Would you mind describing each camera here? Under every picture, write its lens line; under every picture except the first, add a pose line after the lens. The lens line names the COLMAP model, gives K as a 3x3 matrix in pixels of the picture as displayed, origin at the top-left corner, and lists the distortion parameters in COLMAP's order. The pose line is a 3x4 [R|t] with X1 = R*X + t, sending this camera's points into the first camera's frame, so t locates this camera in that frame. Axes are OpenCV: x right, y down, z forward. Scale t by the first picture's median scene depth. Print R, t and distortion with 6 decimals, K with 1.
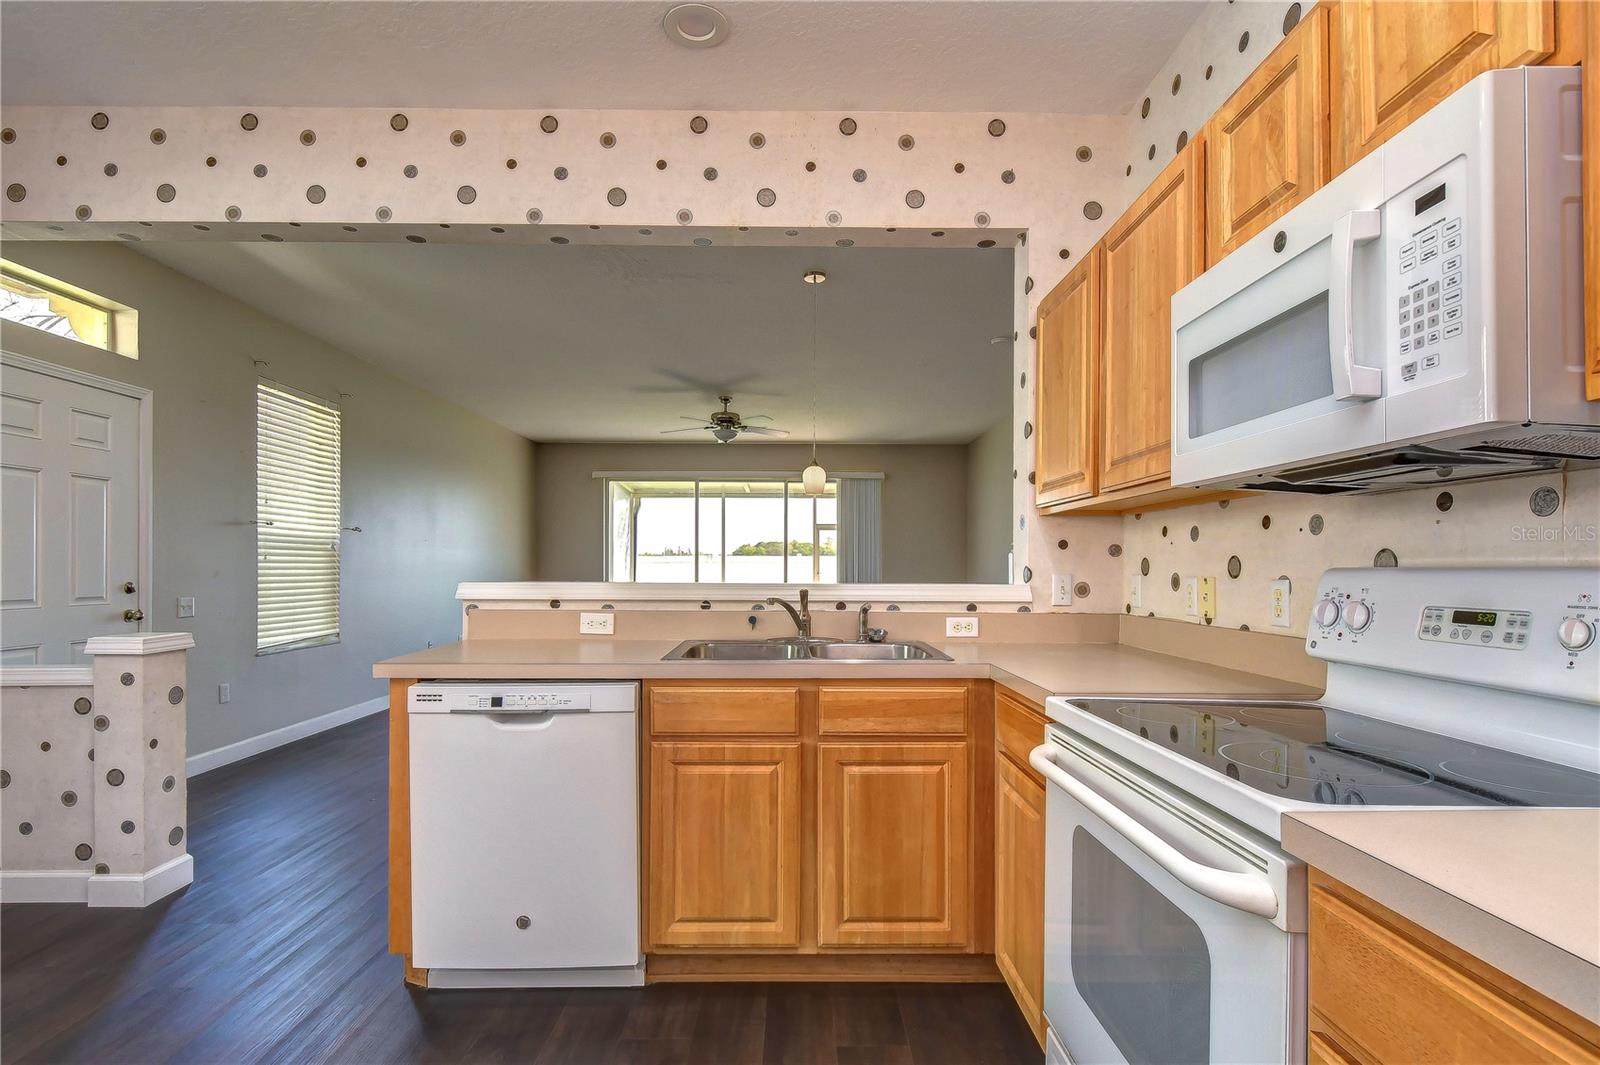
lens RADIAL K [[774.6, 0, 810.0], [0, 774.6, 563.7], [0, 0, 1]] dist [0.010770, -0.010107]
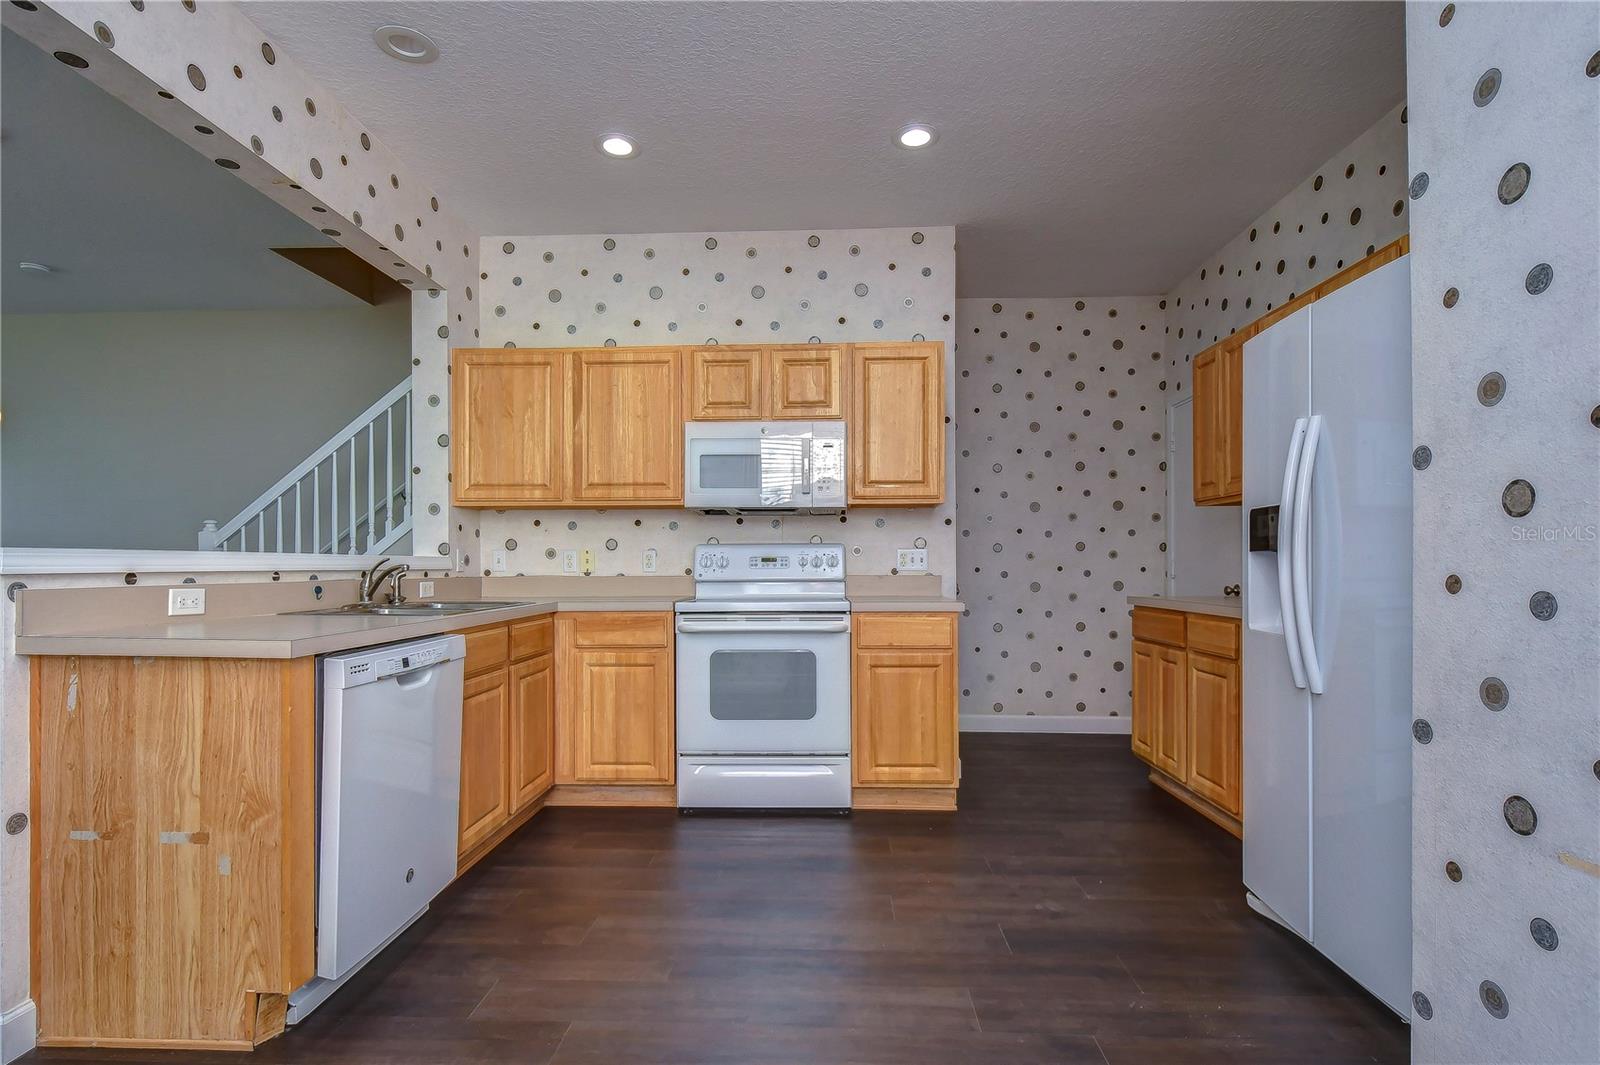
lens RADIAL K [[774.6, 0, 799.2], [0, 774.6, 560.3], [0, 0, 1]] dist [0.010770, -0.010107]
pose [[0.049325, 0.001176, 0.998782, -1.044142], [-0.001002, 0.999999, -0.001128, 0.034720], [-0.998782, -0.000945, 0.049326, 0.333294]]
